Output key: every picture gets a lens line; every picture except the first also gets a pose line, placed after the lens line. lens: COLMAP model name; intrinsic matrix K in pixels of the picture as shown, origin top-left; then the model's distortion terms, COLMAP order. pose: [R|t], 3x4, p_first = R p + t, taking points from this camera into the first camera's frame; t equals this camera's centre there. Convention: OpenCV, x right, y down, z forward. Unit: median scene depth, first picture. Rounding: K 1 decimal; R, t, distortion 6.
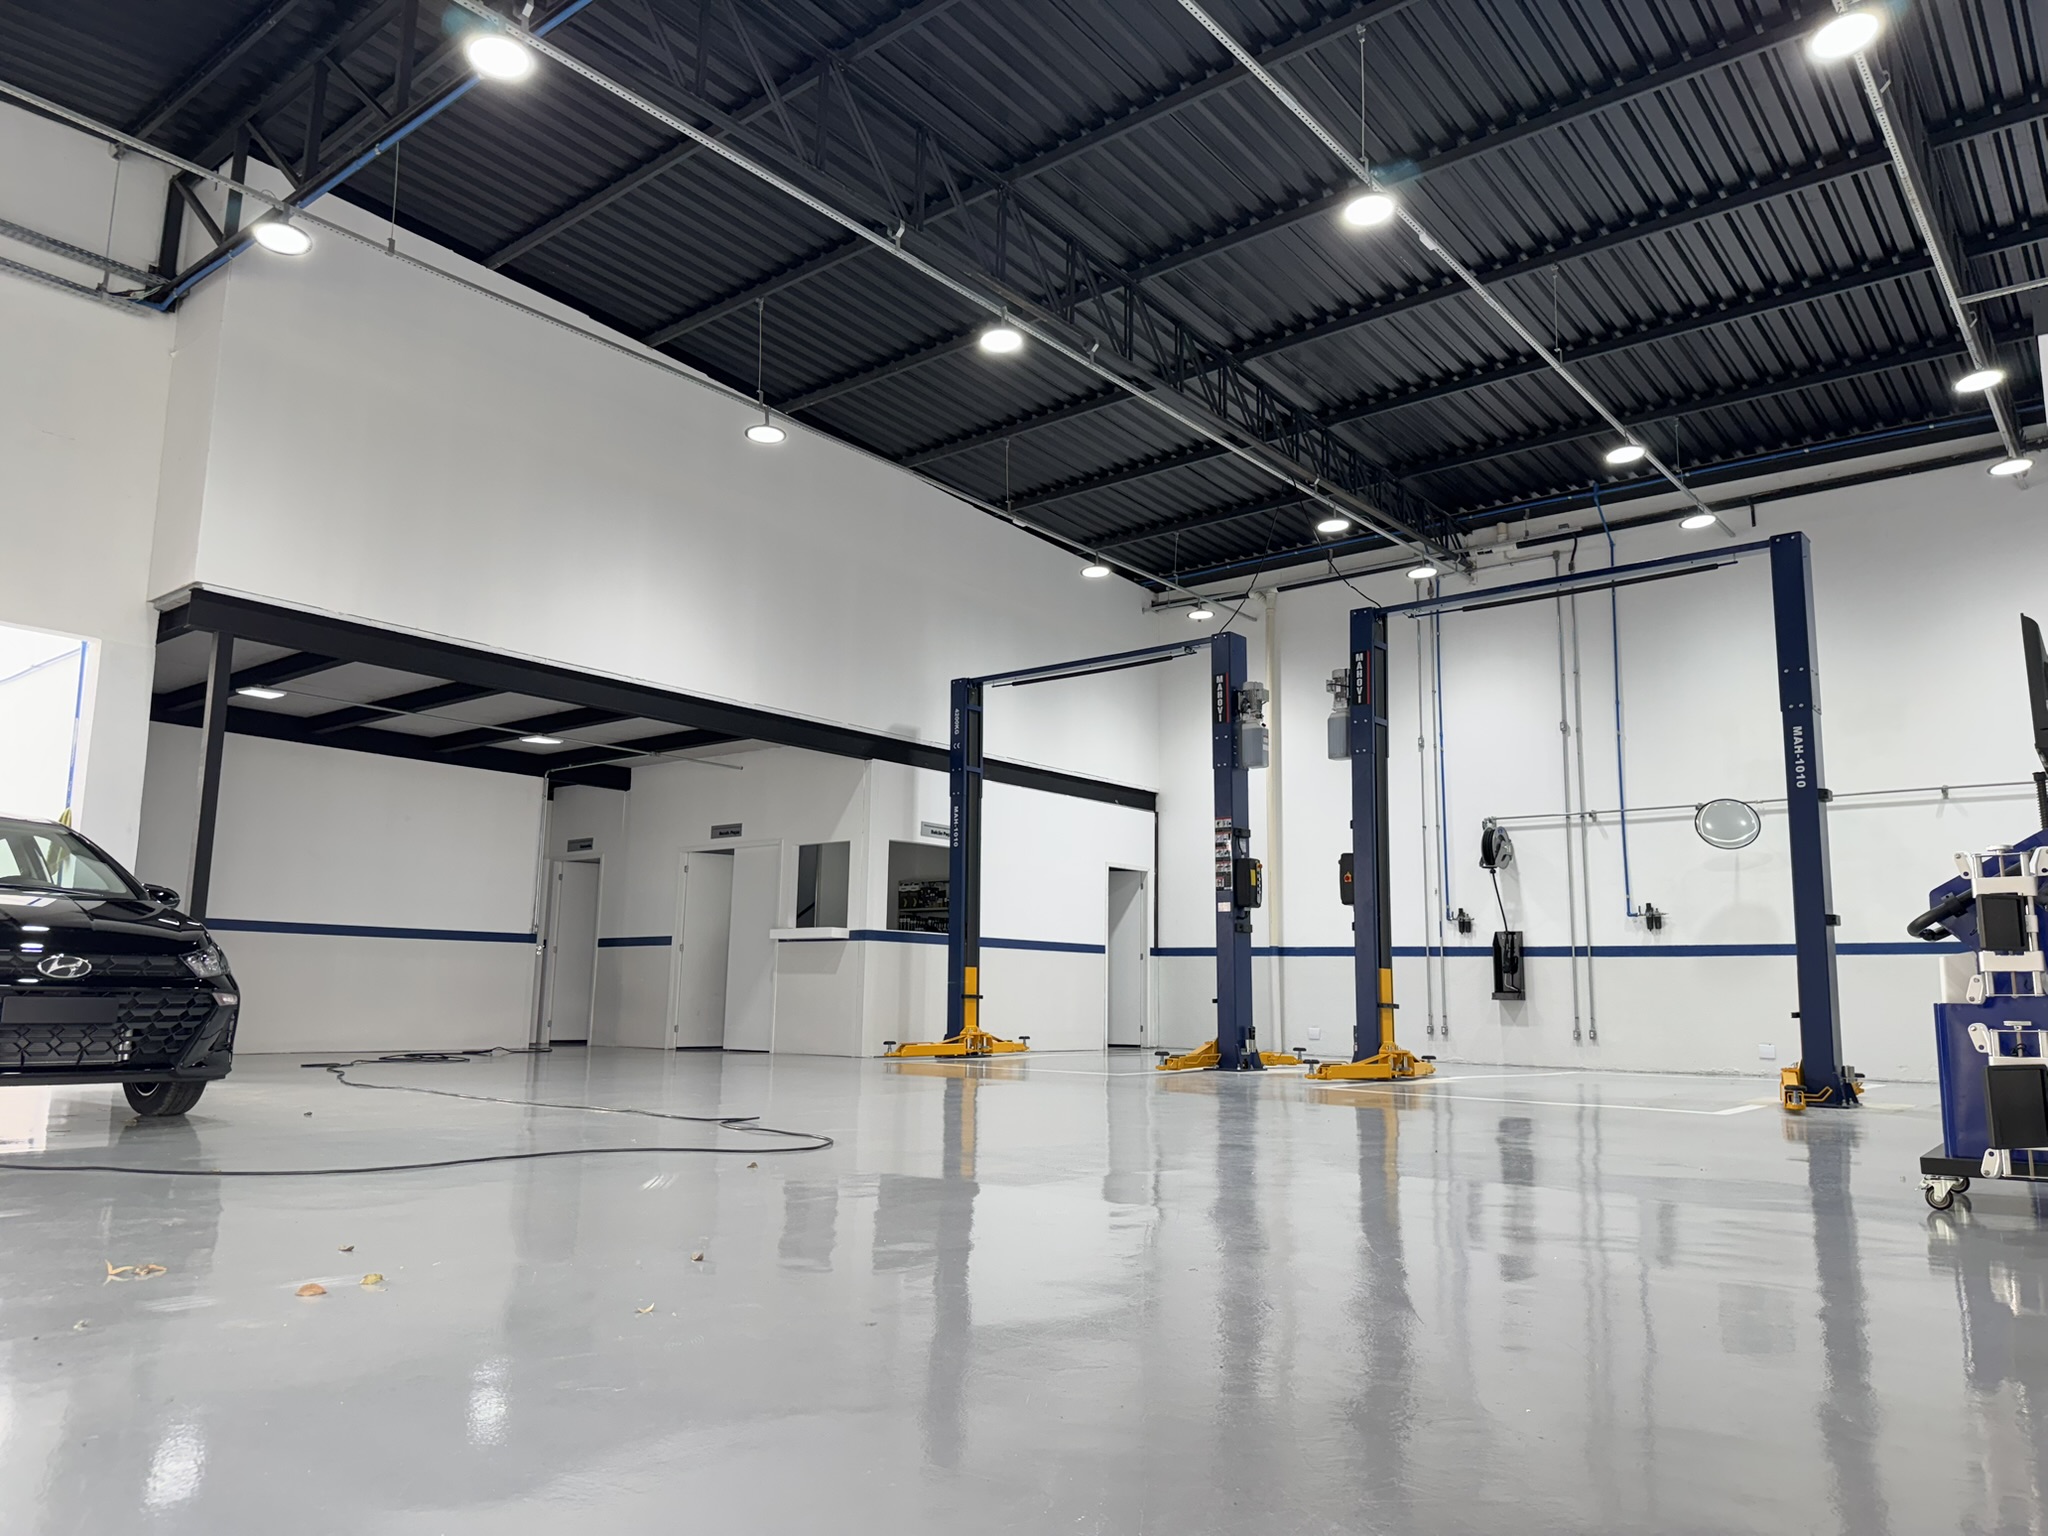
lens RADIAL K [[1427.5, 0, 1029.0], [0, 1427.5, 779.3], [0, 0, 1]] dist [-0.005630, -0.001643]
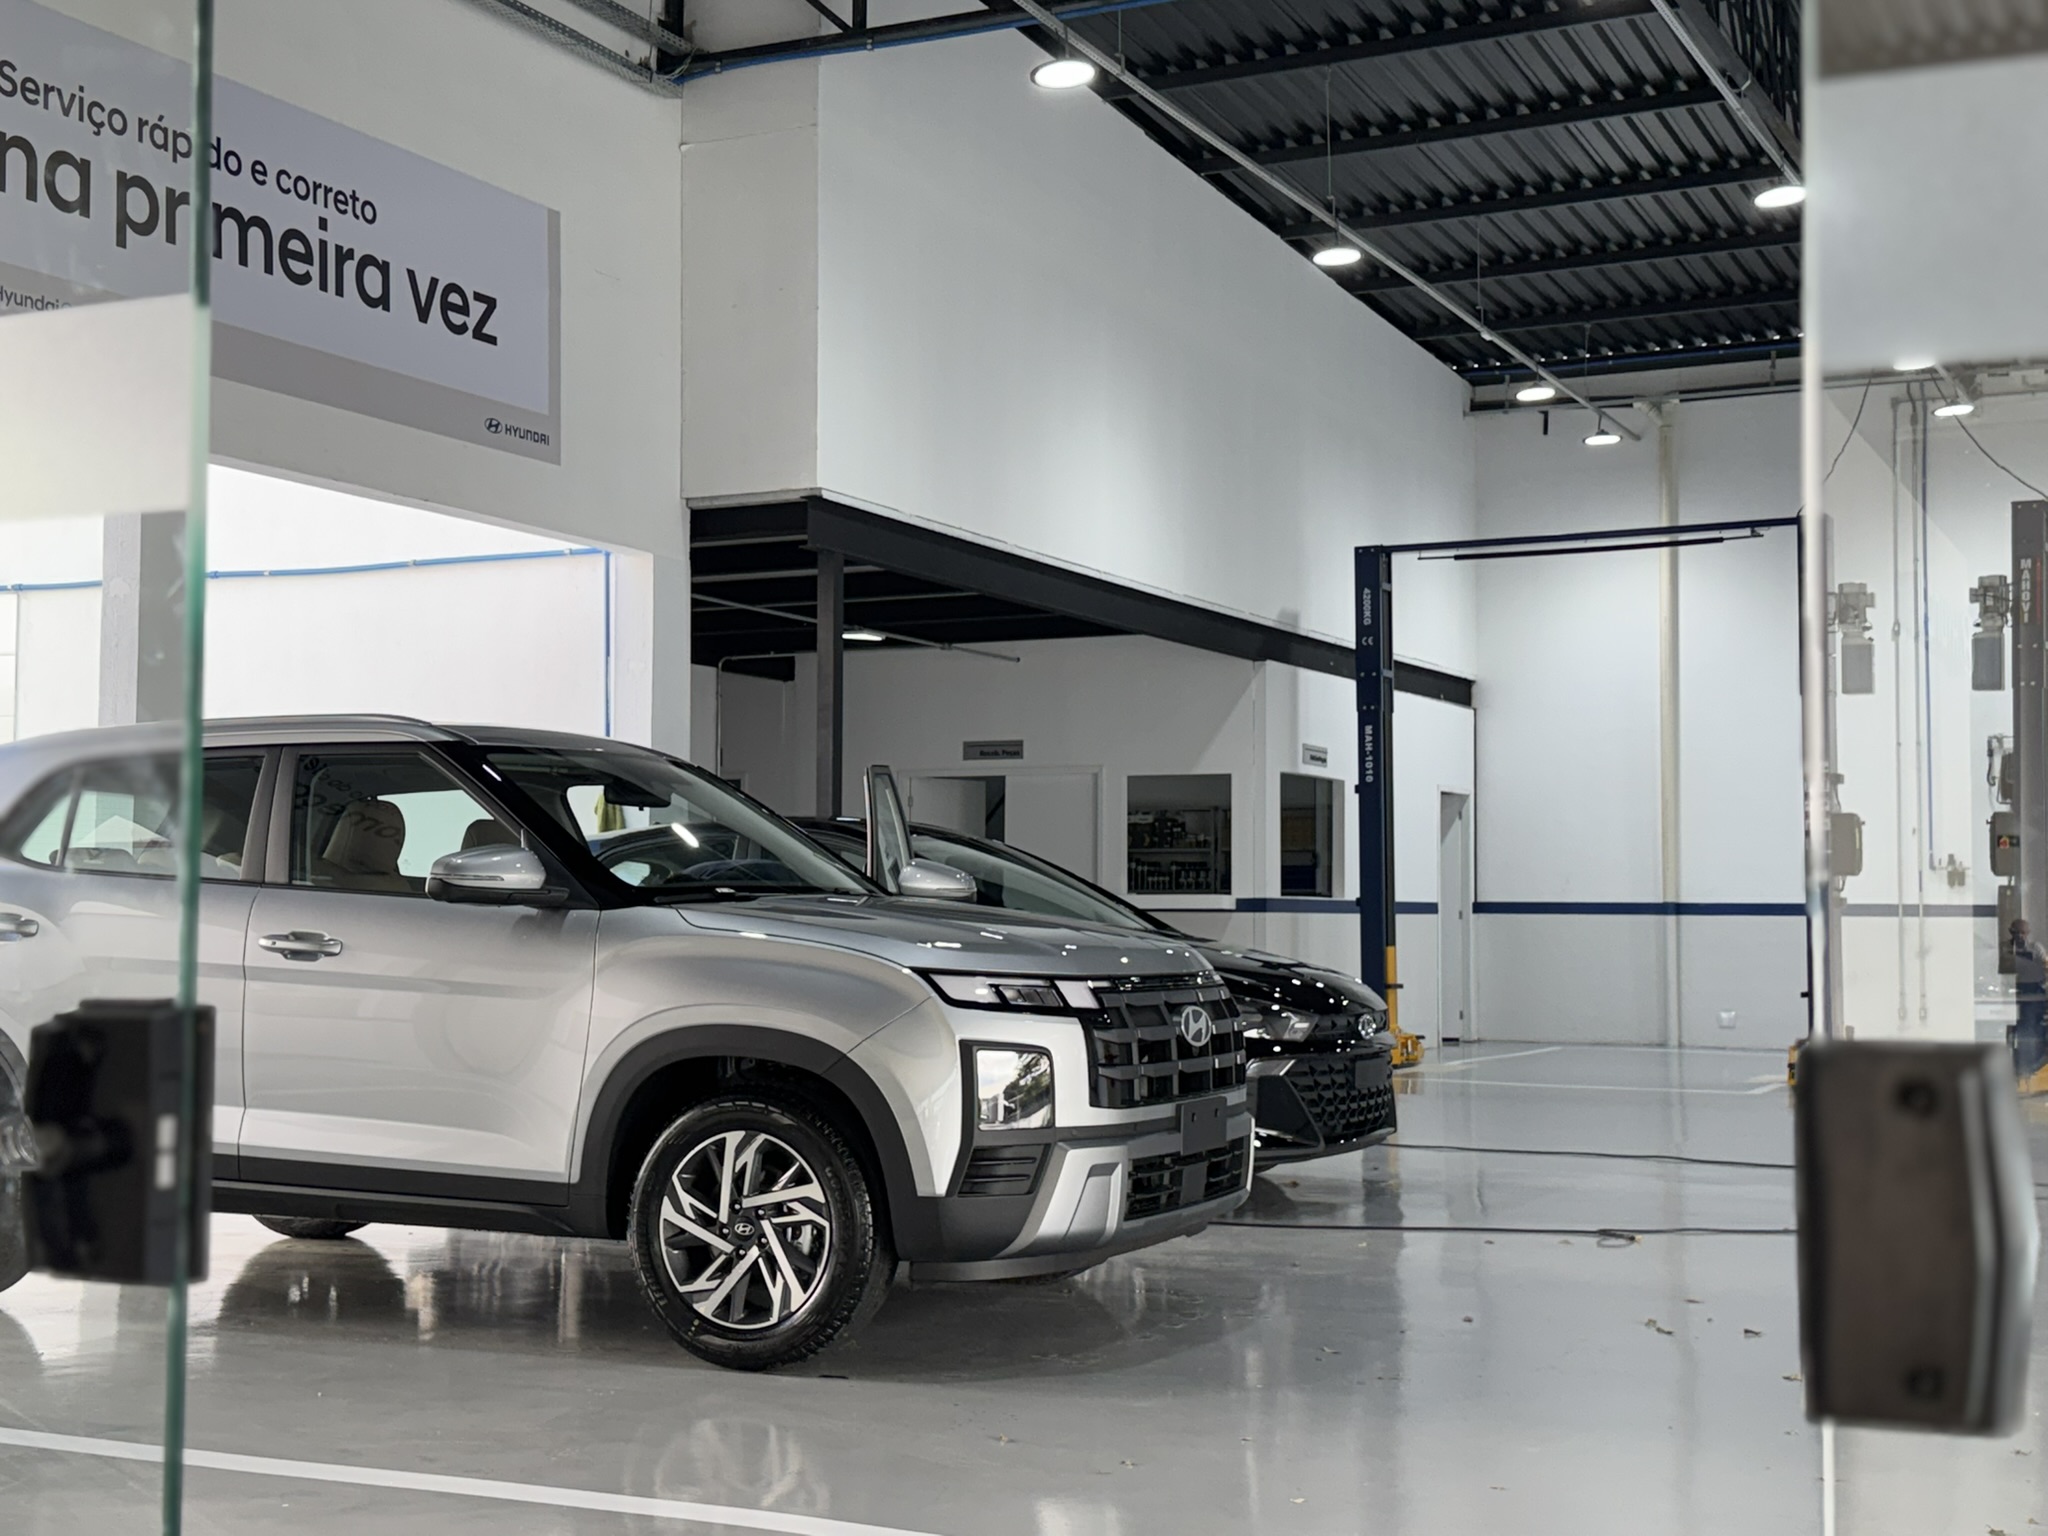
lens RADIAL K [[2586.4, 0, 1021.4], [0, 2586.4, 778.9], [0, 0, 1]] dist [0.059956, 0.000000]
pose [[0.976771, -0.002211, 0.214275, -0.499334], [-0.019272, 0.994988, 0.098120, -0.078794], [-0.213418, -0.099971, 0.971833, -0.238958]]
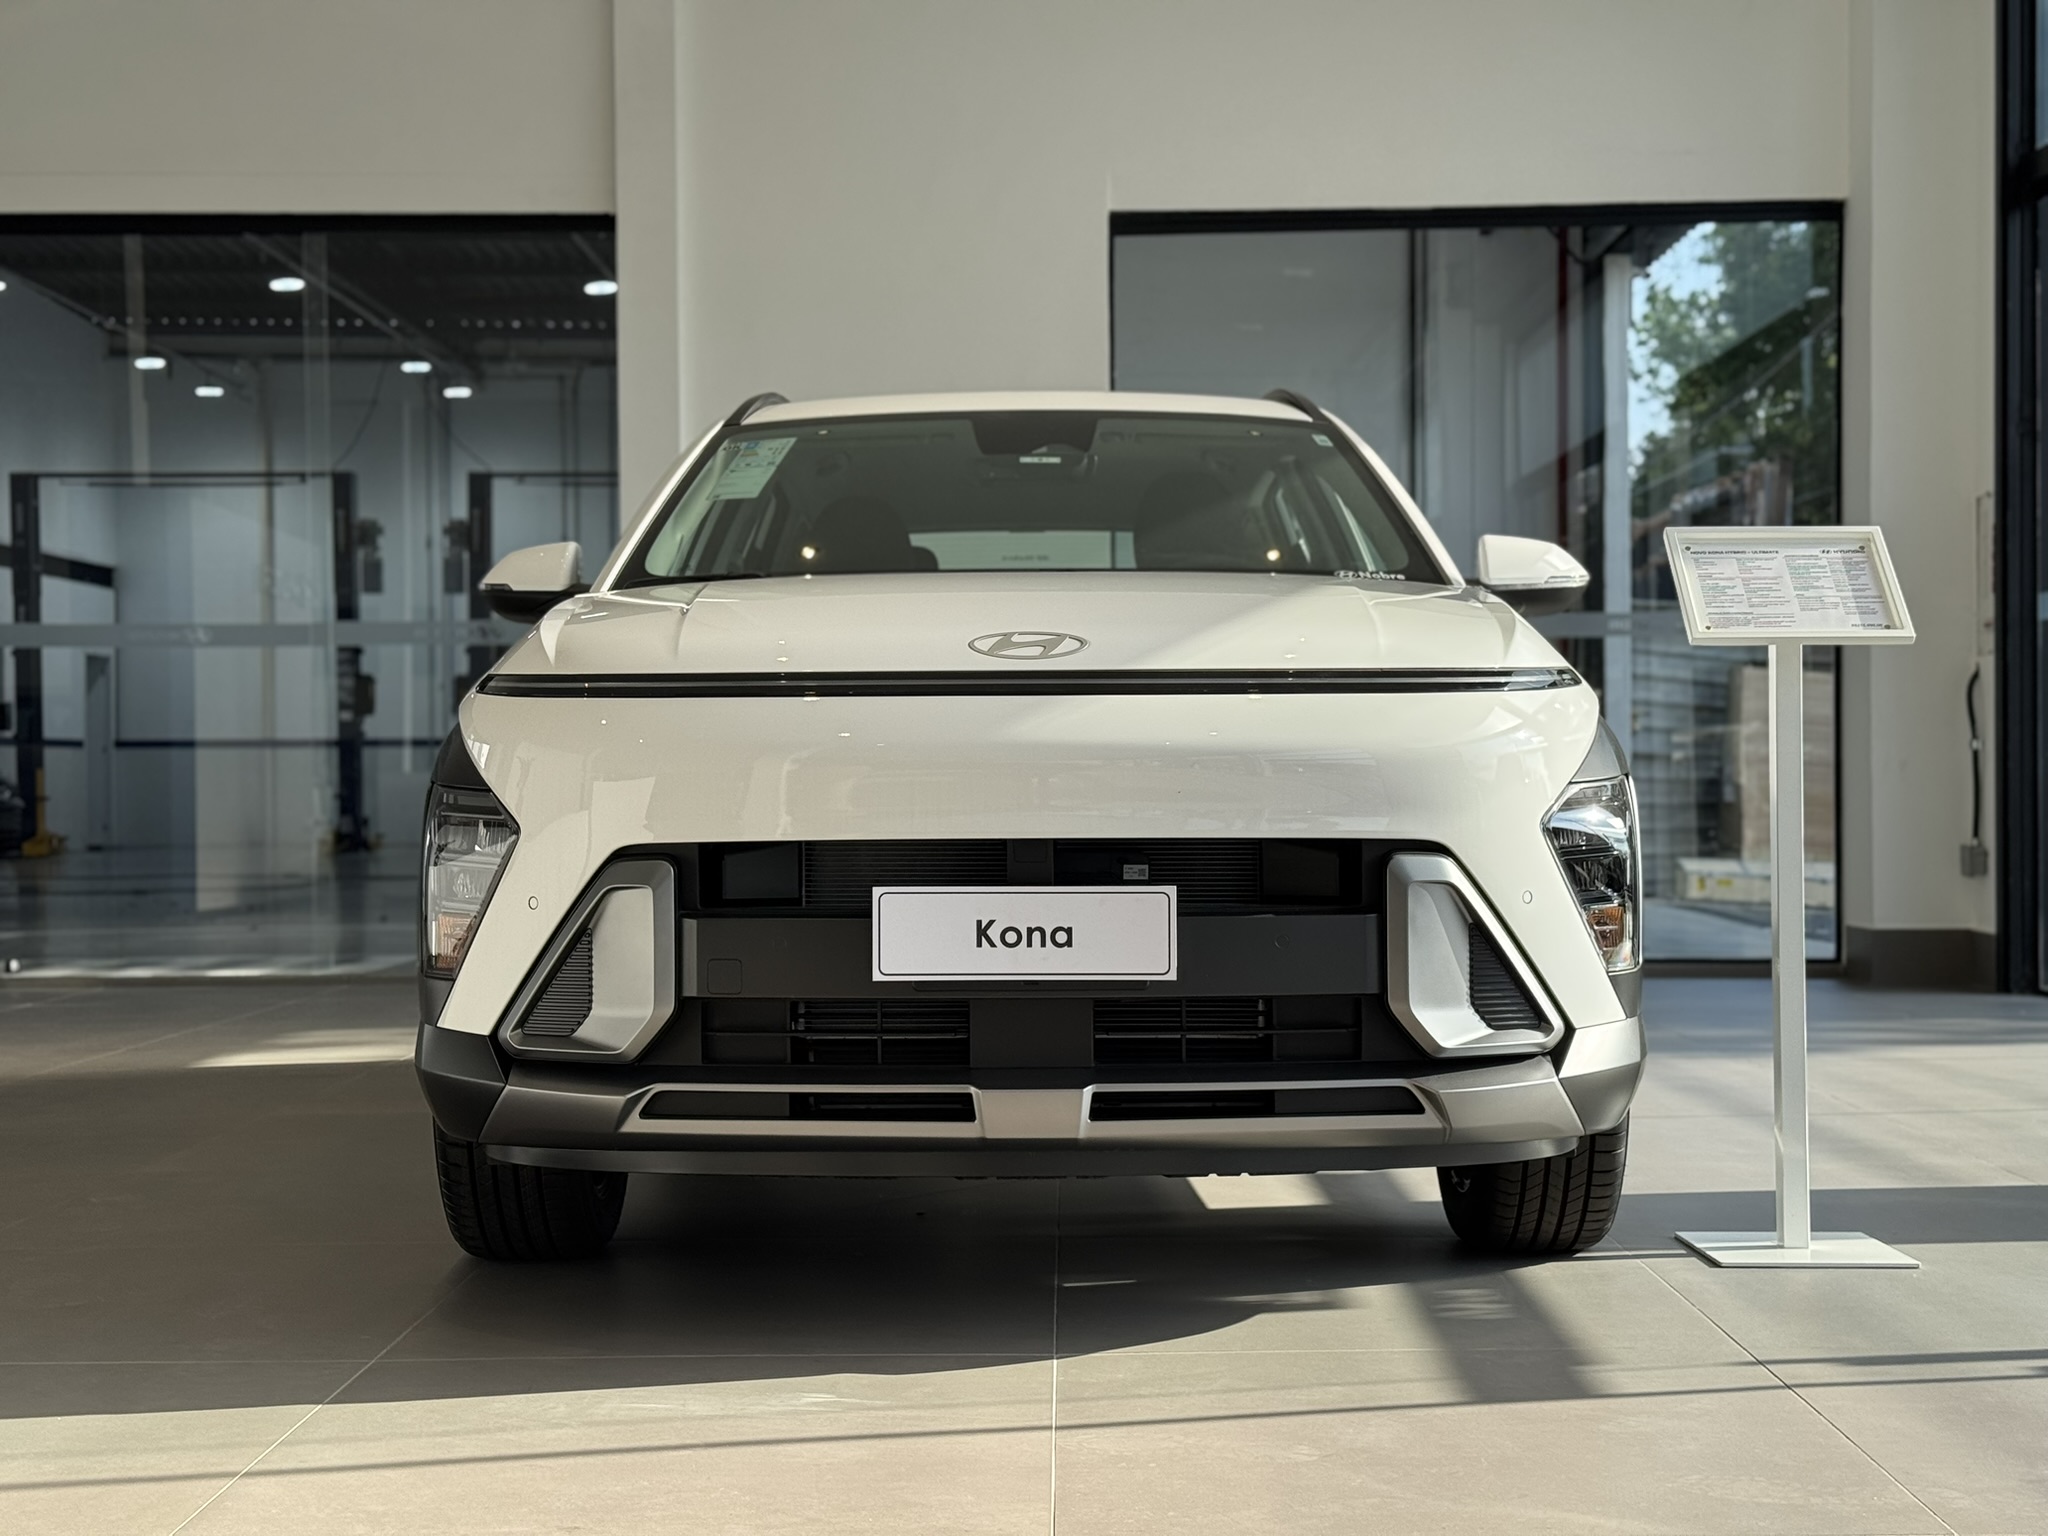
lens RADIAL K [[2817.4, 0, 1014.8], [0, 2817.4, 772.5], [0, 0, 1]] dist [0.108913, 0.000000]
pose [[0.782611, -0.023580, 0.622064, -0.726790], [-0.071872, 0.989177, 0.127917, -0.165375], [-0.618348, -0.144818, 0.772446, -0.928162]]
